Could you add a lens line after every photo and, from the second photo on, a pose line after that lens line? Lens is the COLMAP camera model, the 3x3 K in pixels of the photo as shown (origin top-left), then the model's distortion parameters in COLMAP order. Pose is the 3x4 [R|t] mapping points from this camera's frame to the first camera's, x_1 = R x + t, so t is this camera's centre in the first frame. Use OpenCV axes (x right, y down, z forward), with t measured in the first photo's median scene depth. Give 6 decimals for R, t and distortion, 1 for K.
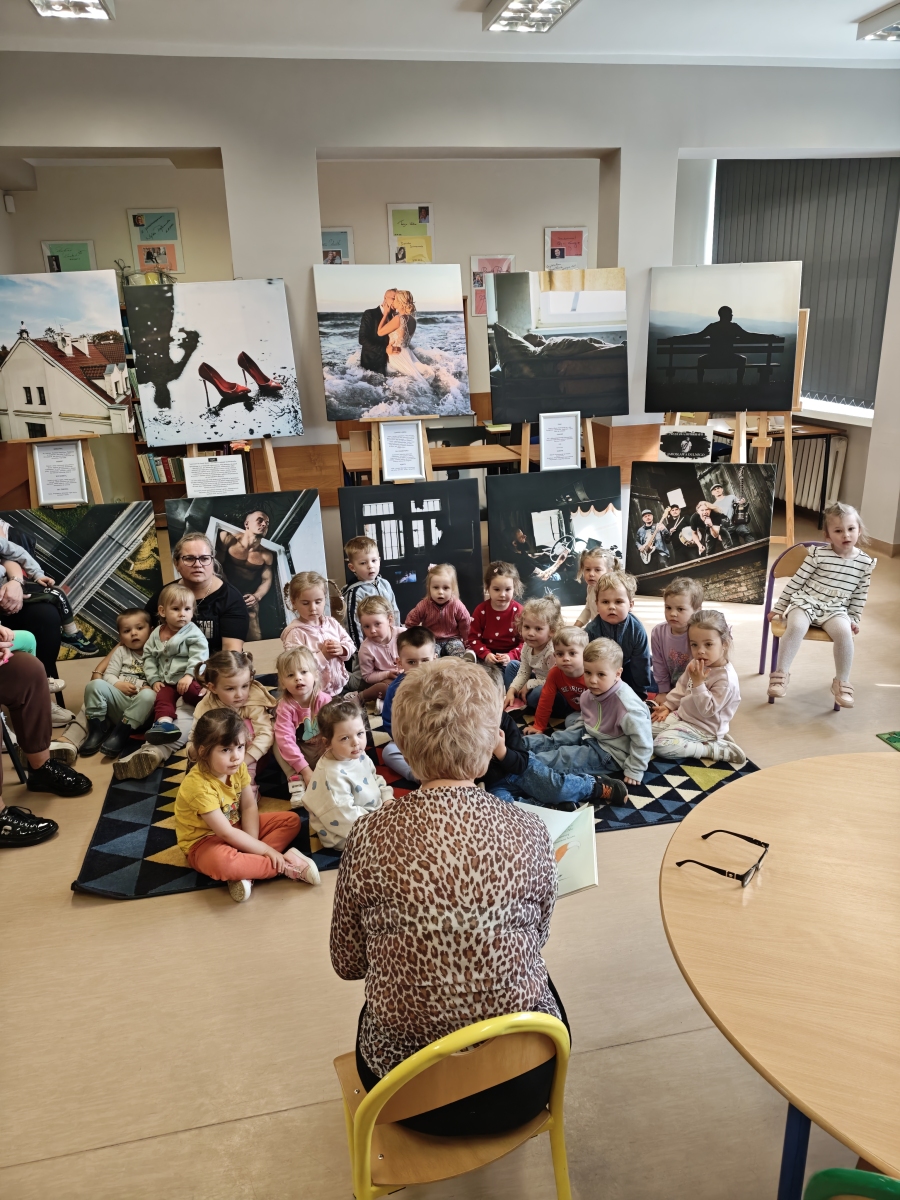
lens RADIAL K [[843.5, 0, 450.6], [0, 843.5, 608.3], [0, 0, 1]] dist [0.109082, -0.228424]
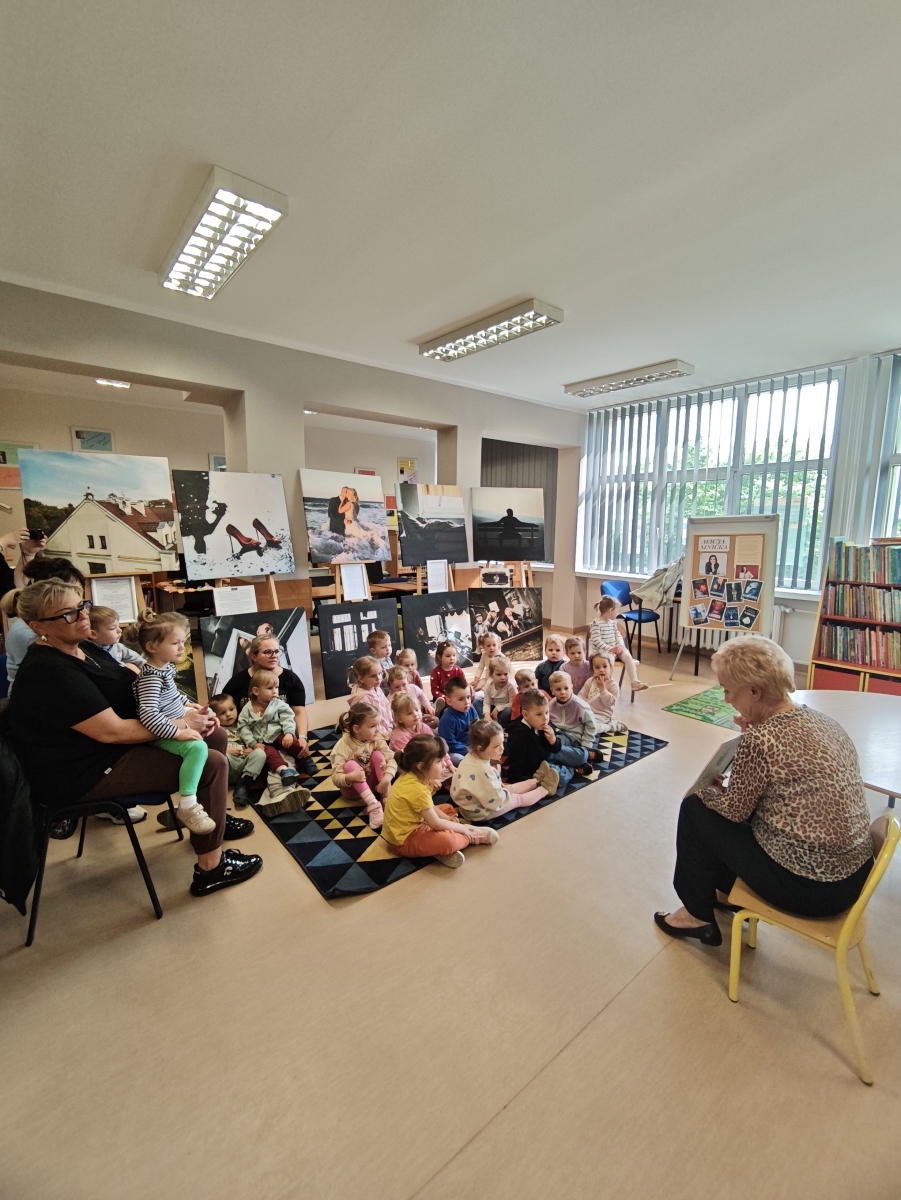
lens RADIAL K [[492.8, 0, 450.5], [0, 492.8, 600.0], [0, 0, 1]] dist [-0.000589, -0.000066]
pose [[0.894256, -0.030919, 0.446486, -0.316148], [0.117492, 0.978840, -0.167537, 0.024685], [-0.431858, 0.202279, 0.878966, 0.114001]]
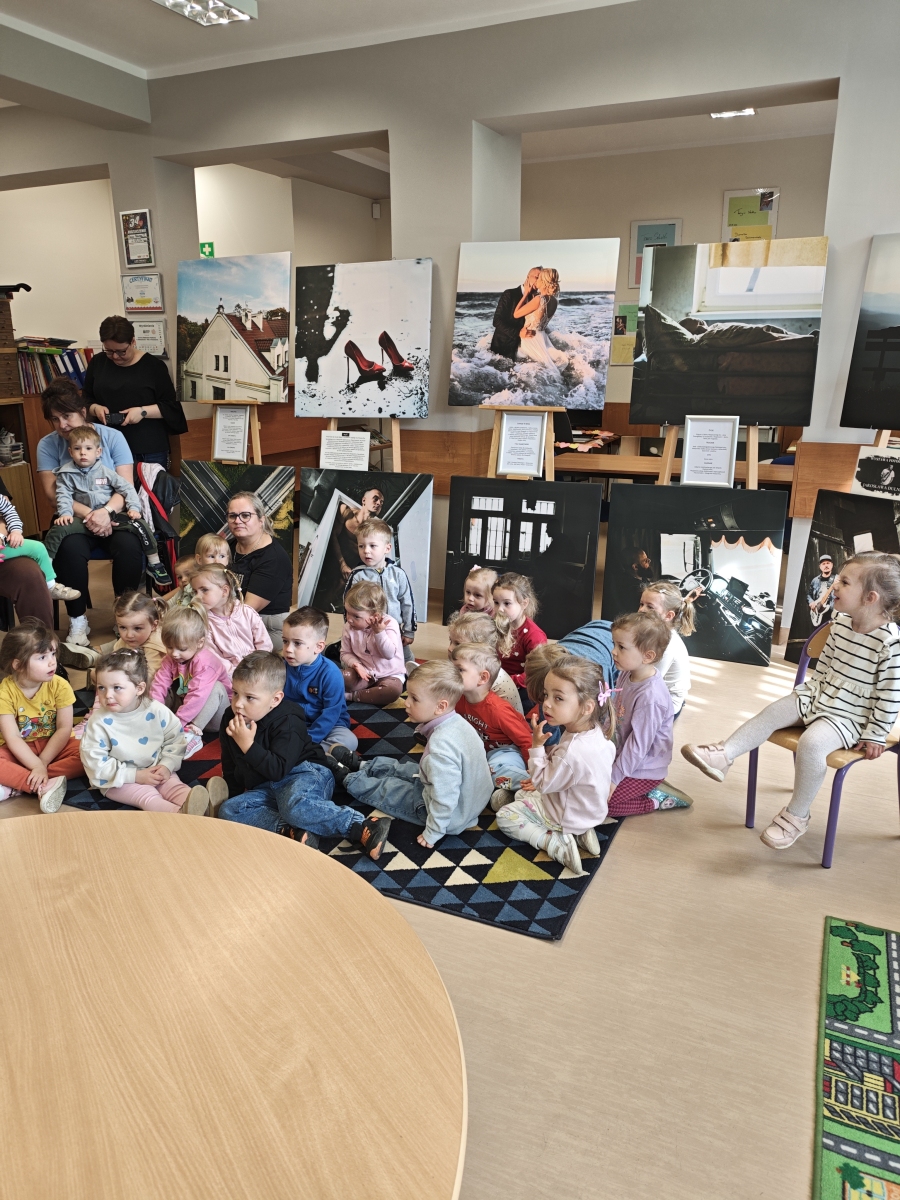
lens RADIAL K [[851.3, 0, 454.7], [0, 851.3, 603.8], [0, 0, 1]] dist [0.118715, -0.266761]
pose [[0.817454, 0.191690, -0.543161, 0.423380], [-0.208920, 0.977456, 0.030535, -0.031556], [0.536769, 0.088517, 0.839073, 0.208378]]
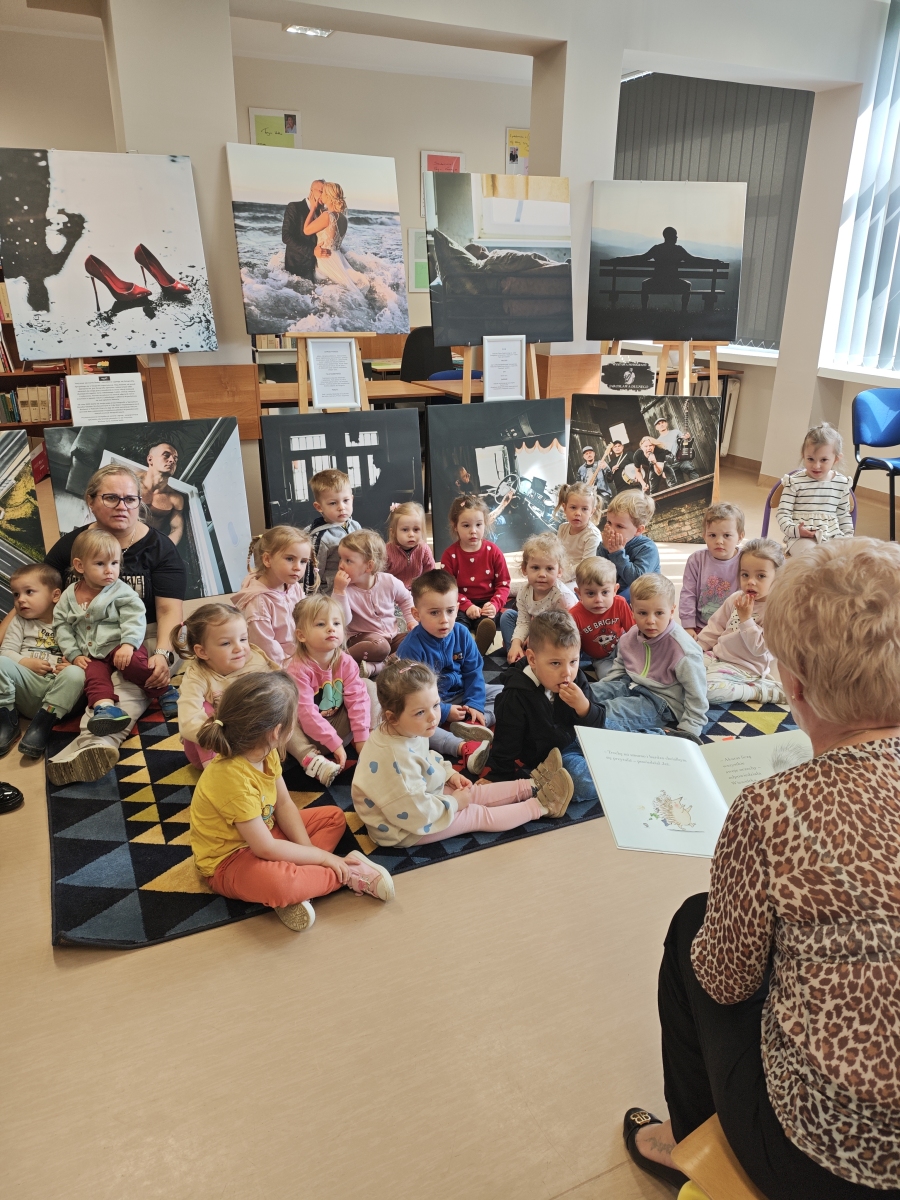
lens RADIAL K [[843.4, 0, 454.0], [0, 843.4, 601.4], [0, 0, 1]] dist [0.087600, -0.189479]
pose [[0.970619, -0.043965, 0.236569, -0.155006], [0.036697, 0.998712, 0.035038, 0.018042], [-0.237805, -0.025327, 0.970983, 0.136599]]
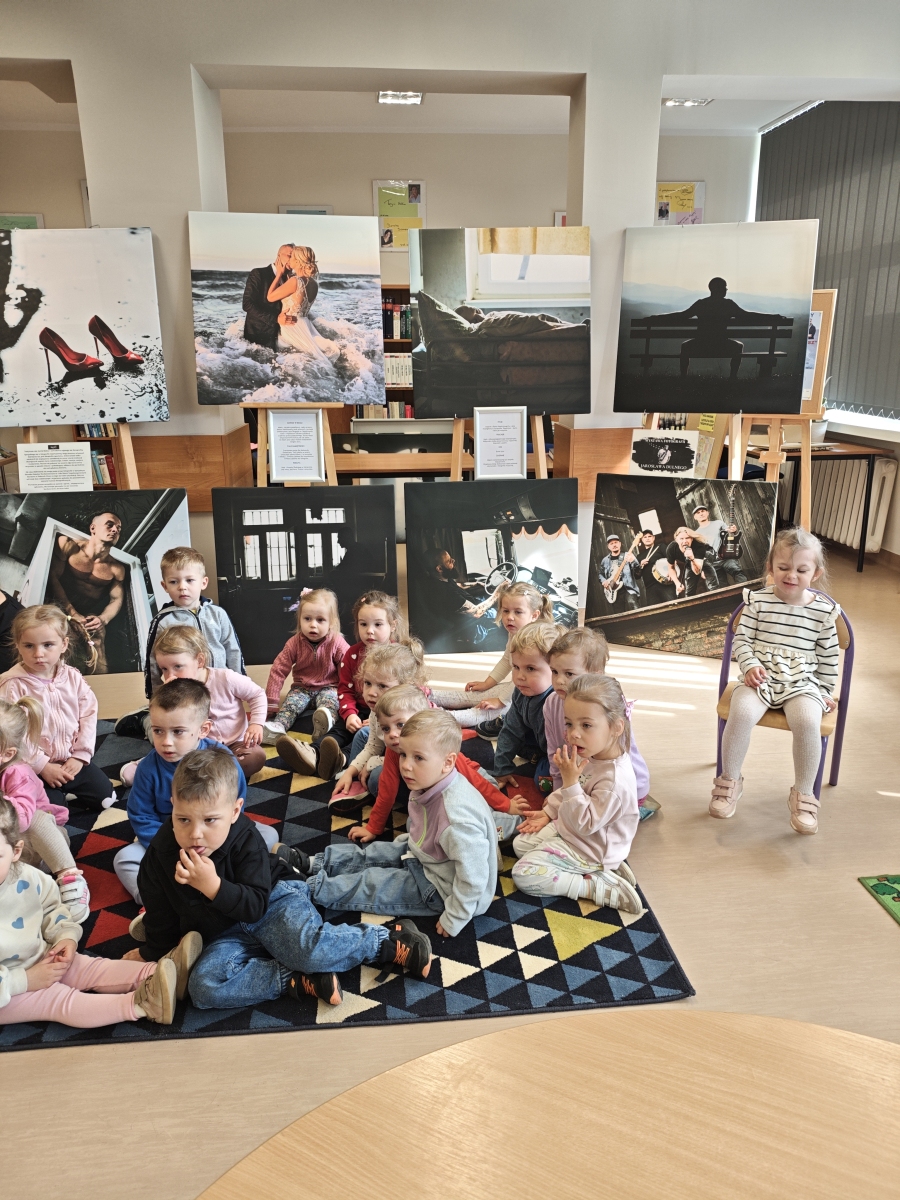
lens RADIAL K [[851.3, 0, 454.7], [0, 851.3, 603.8], [0, 0, 1]] dist [0.118715, -0.266761]
pose [[0.995270, 0.051413, -0.082433, 0.168395], [-0.054334, 0.997958, -0.033594, -0.019074], [0.080537, 0.037914, 0.996030, 0.217409]]
